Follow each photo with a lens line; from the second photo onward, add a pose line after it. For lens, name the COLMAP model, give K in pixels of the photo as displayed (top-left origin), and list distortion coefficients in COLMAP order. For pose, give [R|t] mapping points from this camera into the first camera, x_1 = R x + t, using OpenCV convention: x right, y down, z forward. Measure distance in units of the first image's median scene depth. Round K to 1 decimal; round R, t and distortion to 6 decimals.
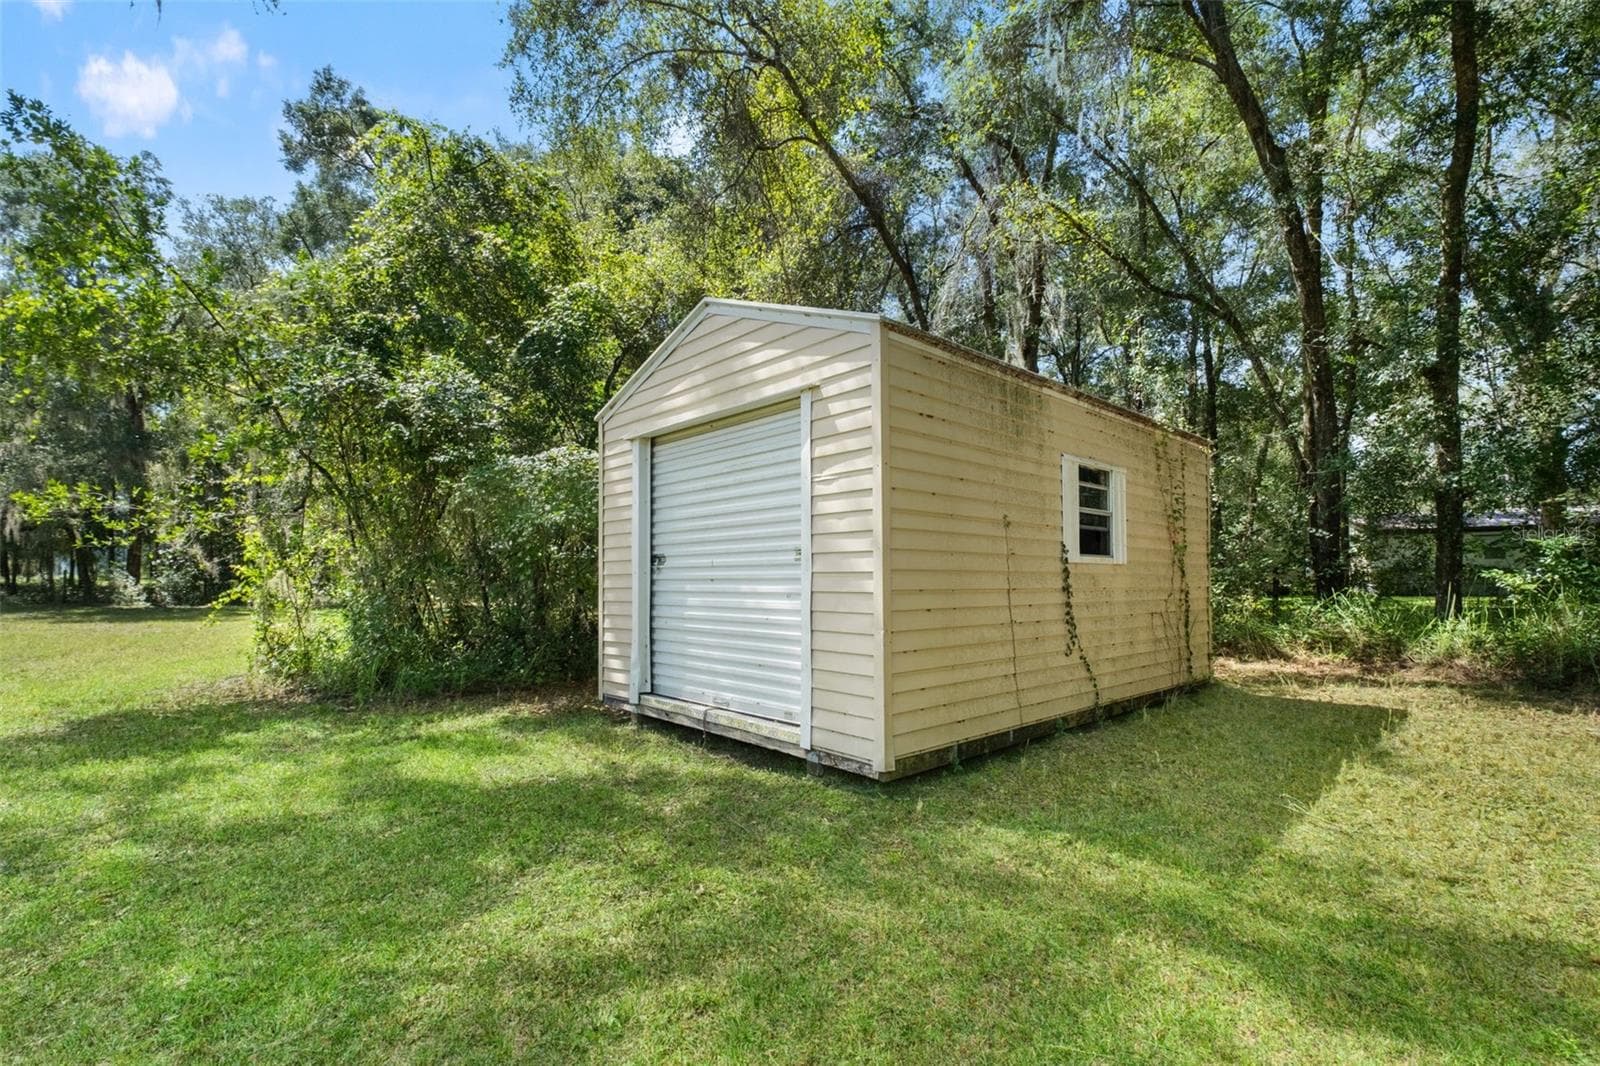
lens RADIAL K [[708.1, 0, 796.2], [0, 708.1, 539.8], [0, 0, 1]] dist [0.001024, -0.000615]
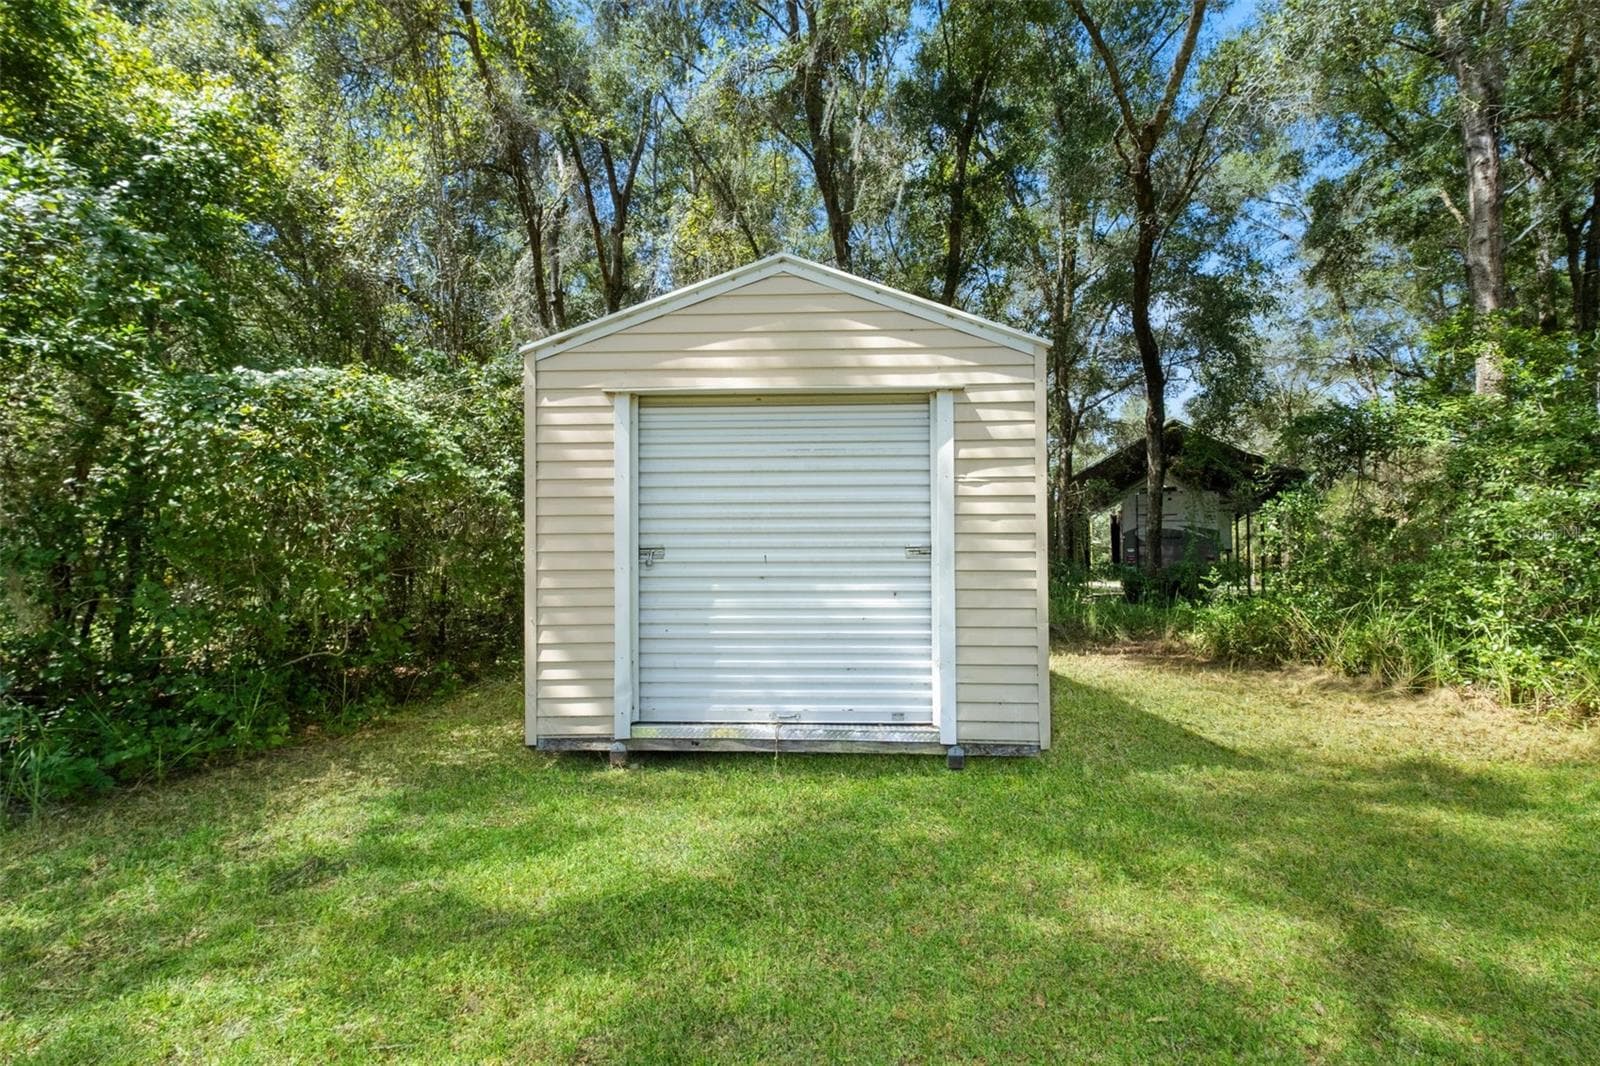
lens RADIAL K [[708.1, 0, 797.0], [0, 708.1, 533.4], [0, 0, 1]] dist [0.001024, -0.000615]
pose [[0.711079, 0.032778, 0.702347, -0.830891], [-0.039472, 0.999198, -0.006669, 0.008012], [-0.702003, -0.022980, 0.711803, 0.421267]]
